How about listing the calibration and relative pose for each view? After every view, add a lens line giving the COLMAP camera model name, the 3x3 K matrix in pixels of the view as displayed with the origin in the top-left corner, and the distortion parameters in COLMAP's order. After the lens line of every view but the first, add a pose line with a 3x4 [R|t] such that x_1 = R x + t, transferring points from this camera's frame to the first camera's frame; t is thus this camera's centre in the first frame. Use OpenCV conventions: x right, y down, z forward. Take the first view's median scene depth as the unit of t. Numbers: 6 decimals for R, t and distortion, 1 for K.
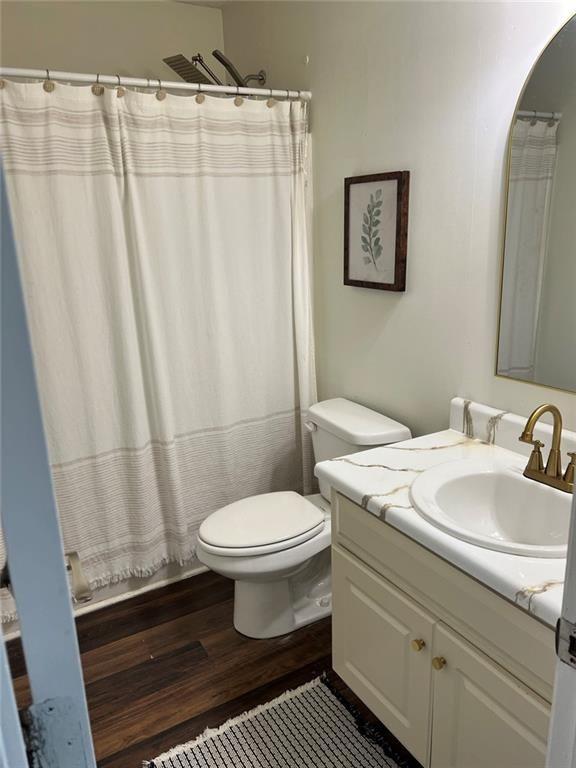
lens RADIAL K [[579.5, 0, 286.5], [0, 579.5, 386.1], [0, 0, 1]] dist [0.011012, -0.009326]
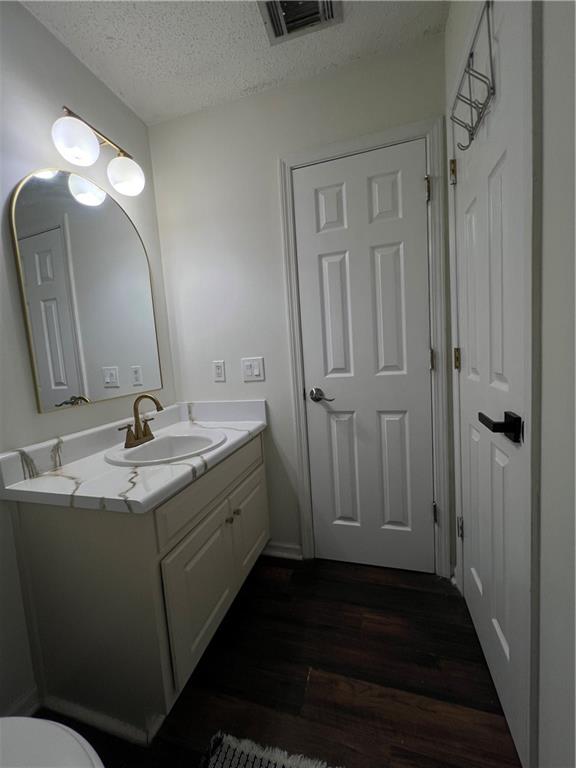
lens RADIAL K [[306.6, 0, 288.0], [0, 306.6, 385.7], [0, 0, 1]] dist [-0.001018, -0.000009]
pose [[-0.679915, 0.001658, 0.733289, -0.460848], [0.273343, 0.928498, 0.251348, -0.092906], [-0.680440, 0.371335, -0.631753, 1.066899]]
